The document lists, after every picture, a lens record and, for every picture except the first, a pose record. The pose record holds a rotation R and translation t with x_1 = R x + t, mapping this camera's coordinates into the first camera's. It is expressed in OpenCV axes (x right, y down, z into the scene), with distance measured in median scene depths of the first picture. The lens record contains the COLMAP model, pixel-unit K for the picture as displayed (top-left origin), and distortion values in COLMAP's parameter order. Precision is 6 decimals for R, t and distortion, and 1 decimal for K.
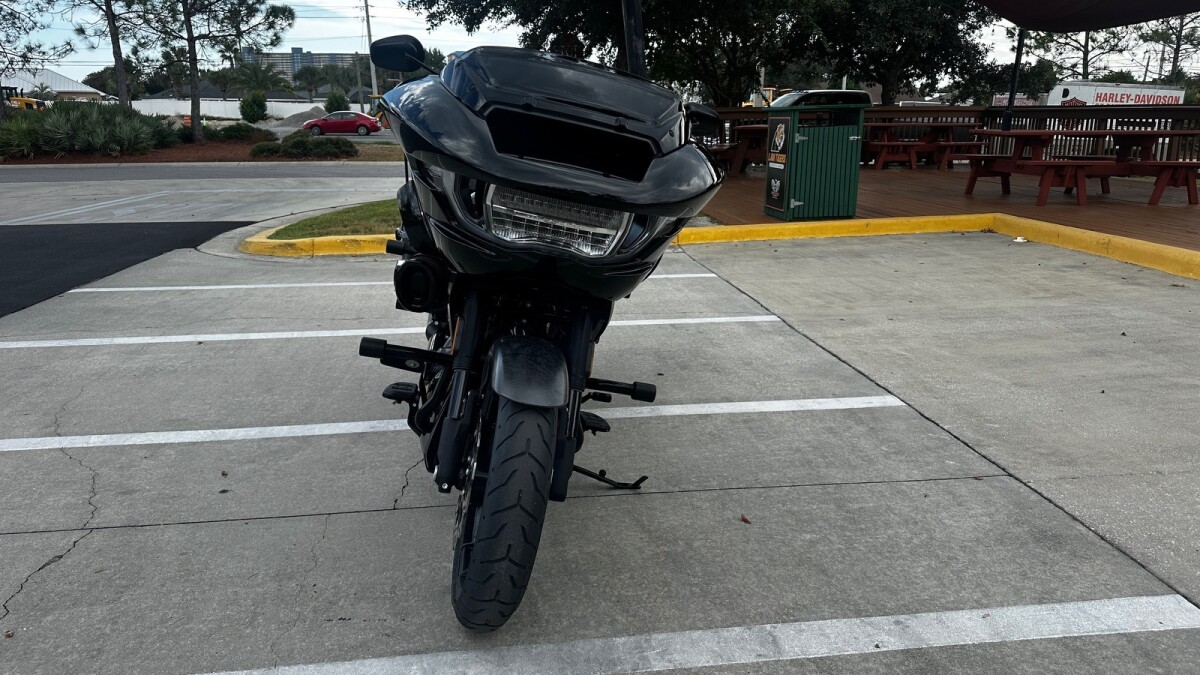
lens RADIAL K [[849.2, 0, 607.2], [0, 849.2, 334.2], [0, 0, 1]] dist [0.044278, -0.056134]
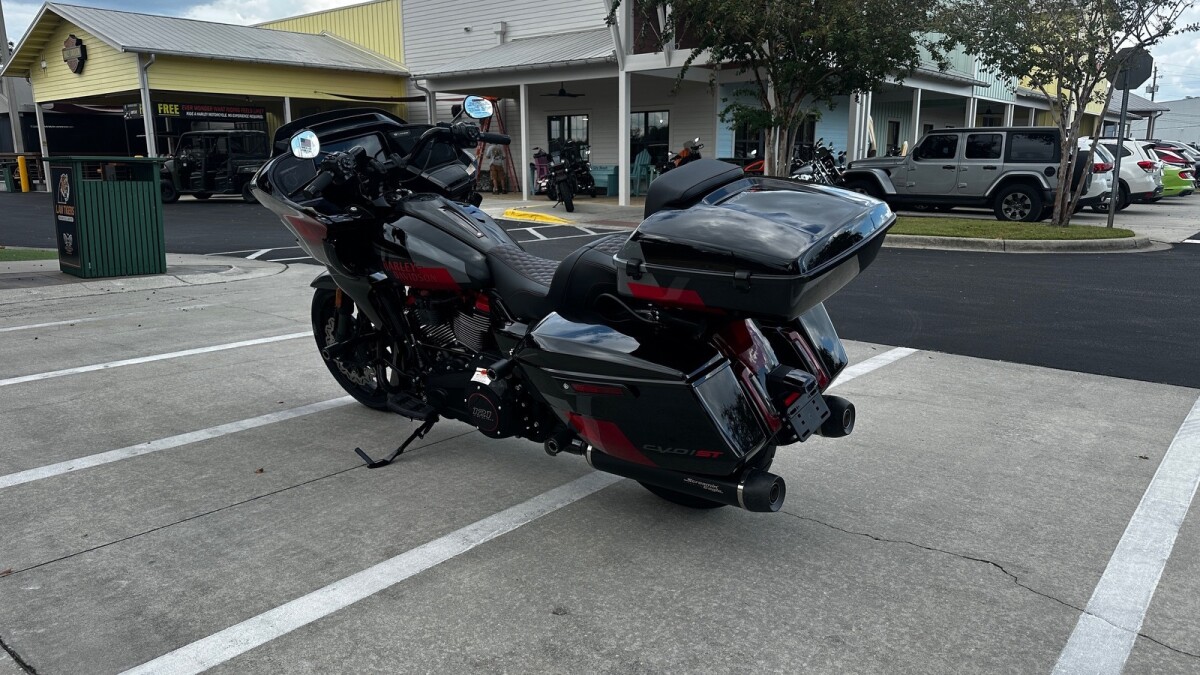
lens RADIAL K [[857.3, 0, 605.3], [0, 857.3, 316.5], [0, 0, 1]] dist [0.016147, -0.008763]
pose [[-0.732249, 0.121072, -0.670189, 0.063177], [-0.169409, 0.920757, 0.351435, -0.053206], [0.659630, 0.370874, -0.653713, 0.215952]]
